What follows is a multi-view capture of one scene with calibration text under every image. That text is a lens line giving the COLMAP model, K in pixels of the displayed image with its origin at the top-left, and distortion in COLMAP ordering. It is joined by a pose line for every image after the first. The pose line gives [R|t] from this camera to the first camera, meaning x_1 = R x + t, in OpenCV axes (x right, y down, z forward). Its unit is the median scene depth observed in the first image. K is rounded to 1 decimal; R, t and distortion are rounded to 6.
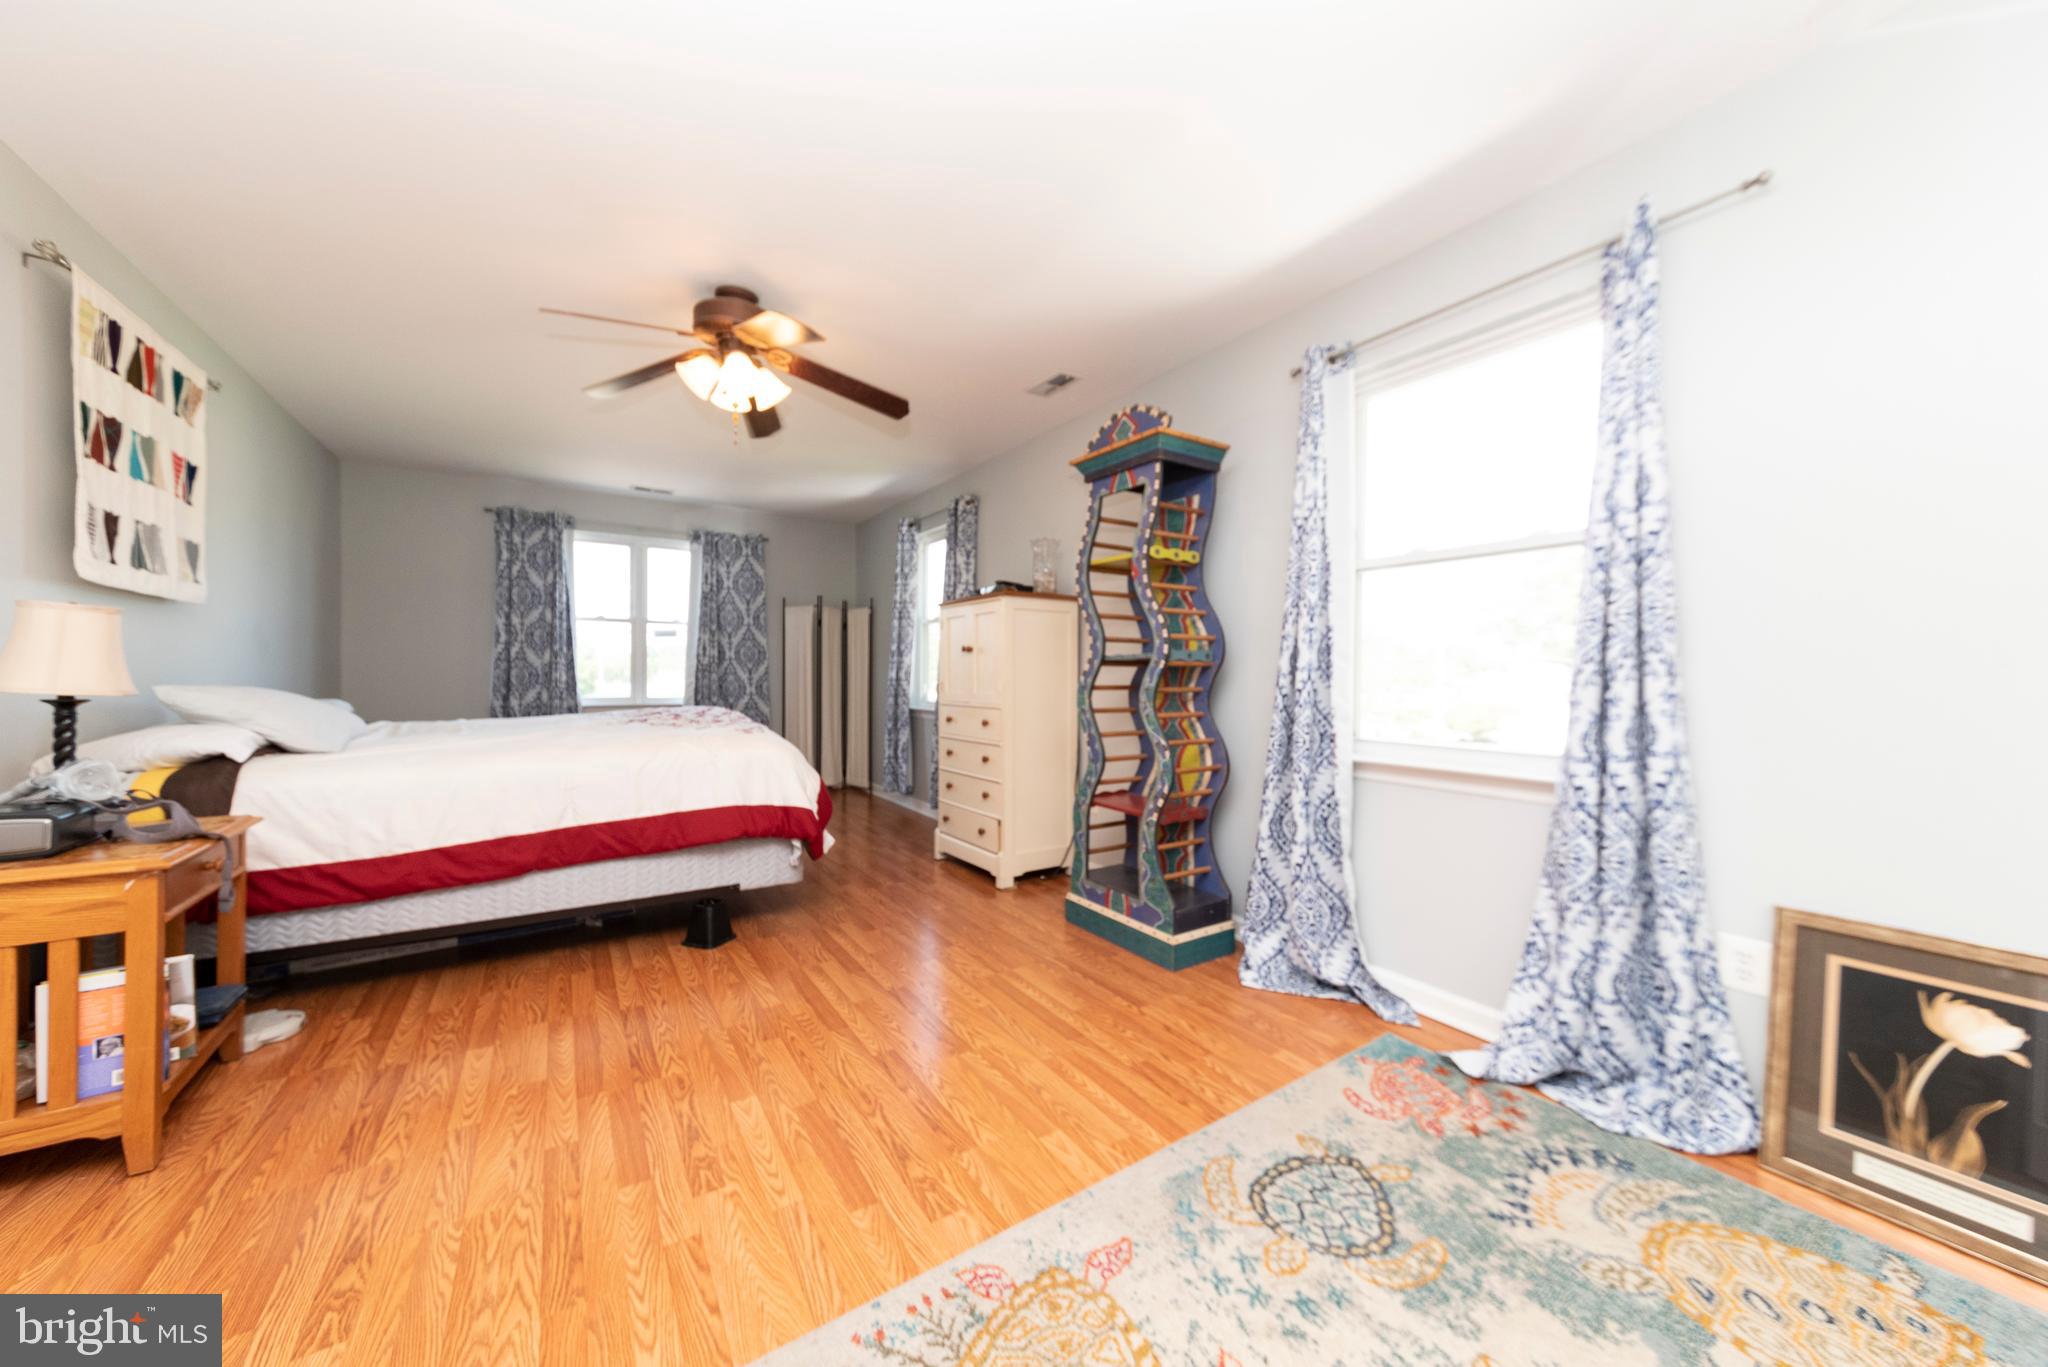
lens RADIAL K [[713.0, 0, 1026.0], [0, 713.0, 680.0], [0, 0, 1]] dist [0.012074, -0.000021]
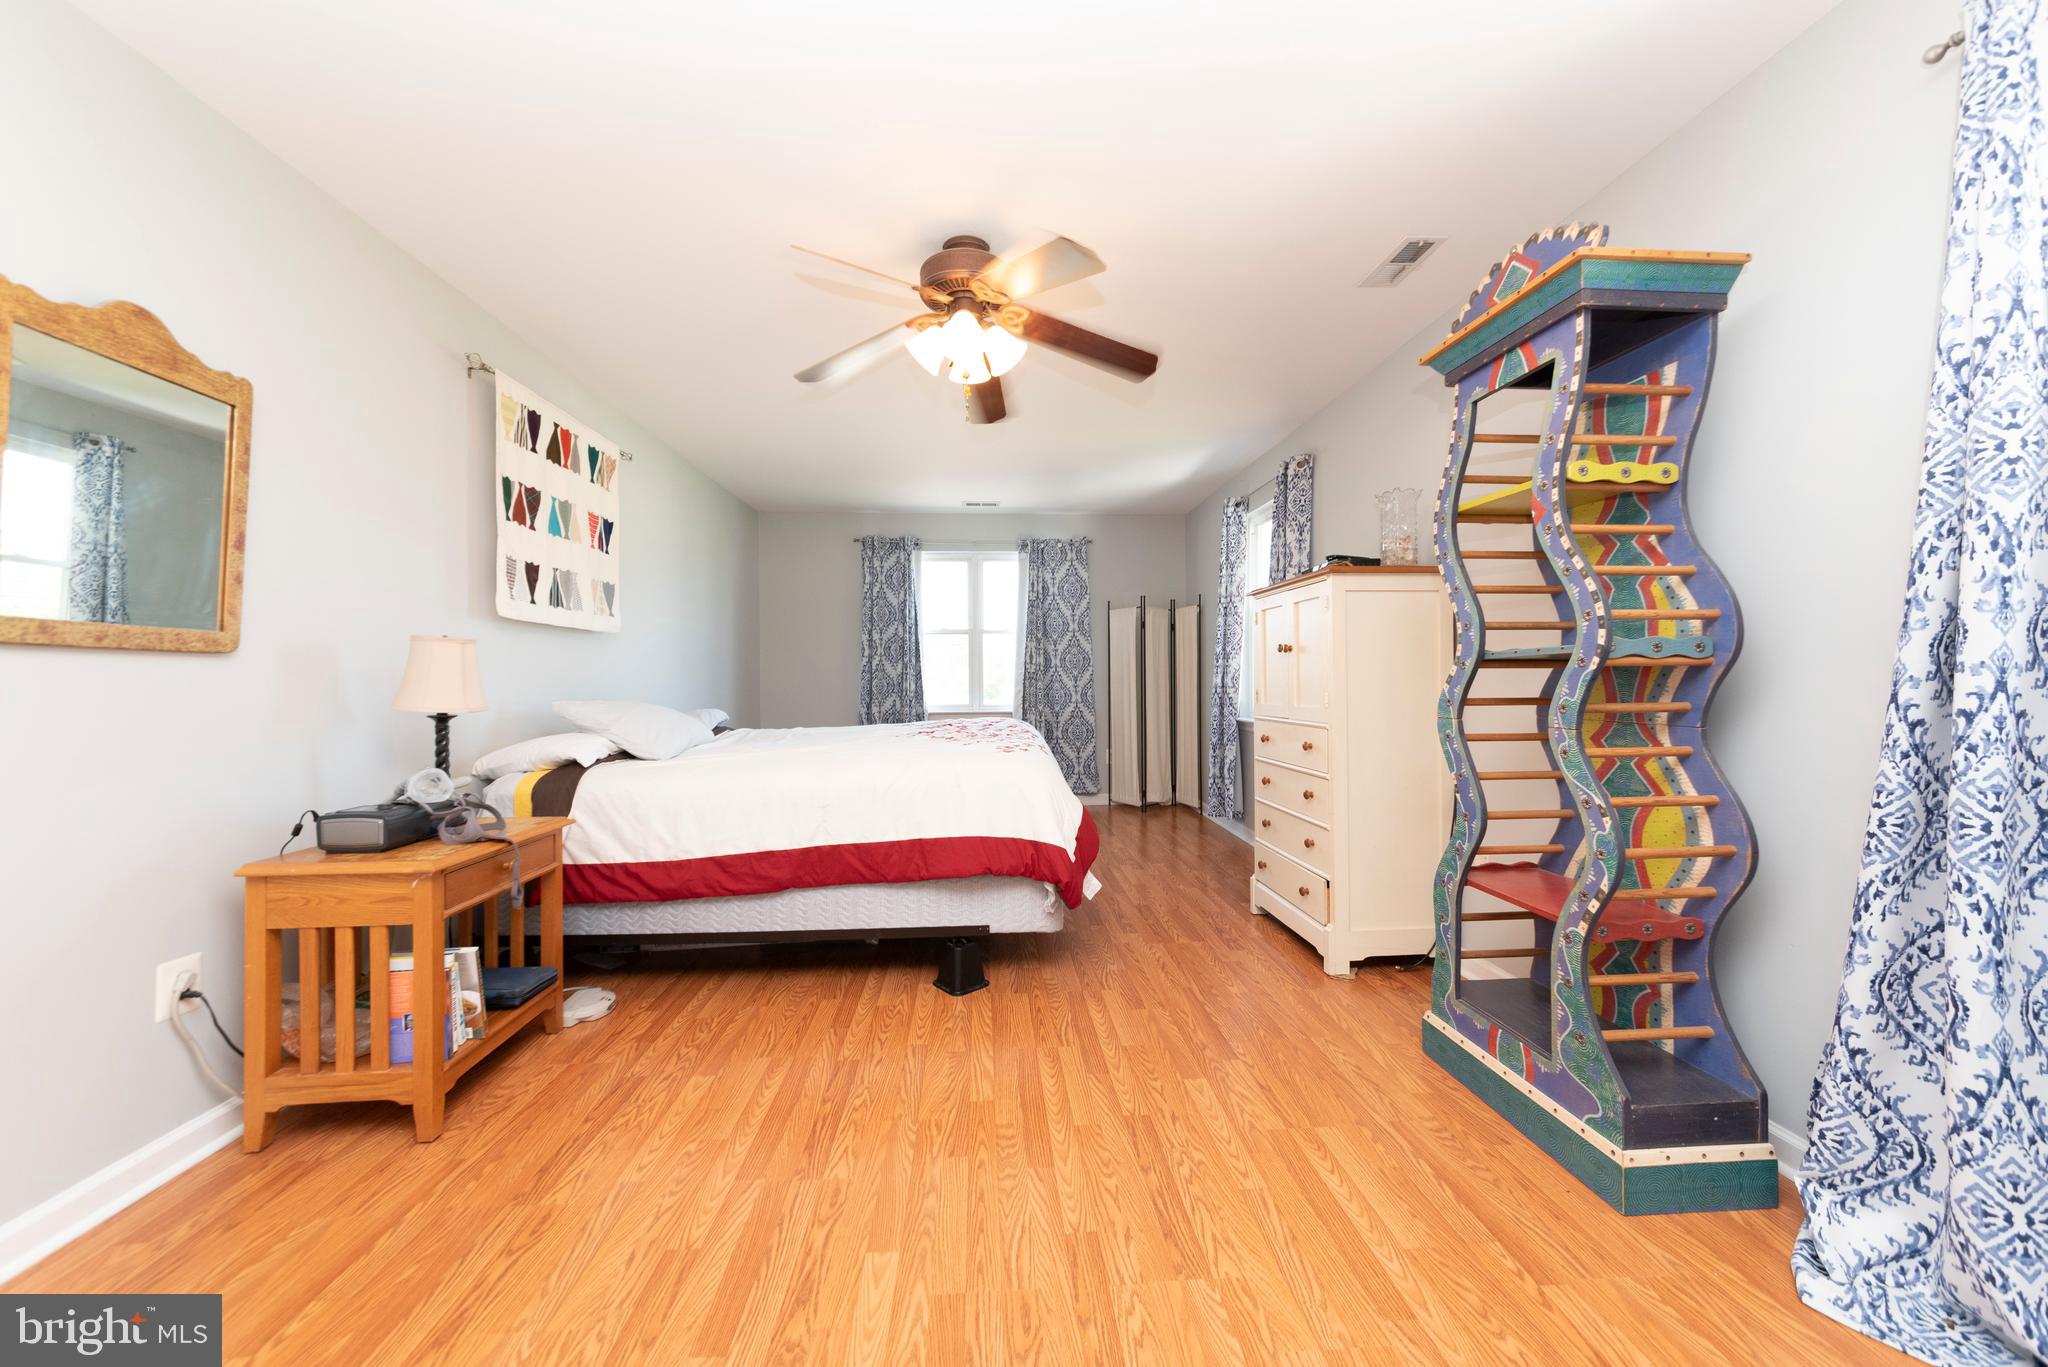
lens RADIAL K [[718.1, 0, 1025.4], [0, 718.1, 681.7], [0, 0, 1]] dist [-0.002045, 0.002935]
pose [[0.870859, -0.010441, -0.491422, 0.072700], [0.009029, 0.999945, -0.005244, -0.008245], [0.491450, 0.000130, 0.870906, 0.260698]]
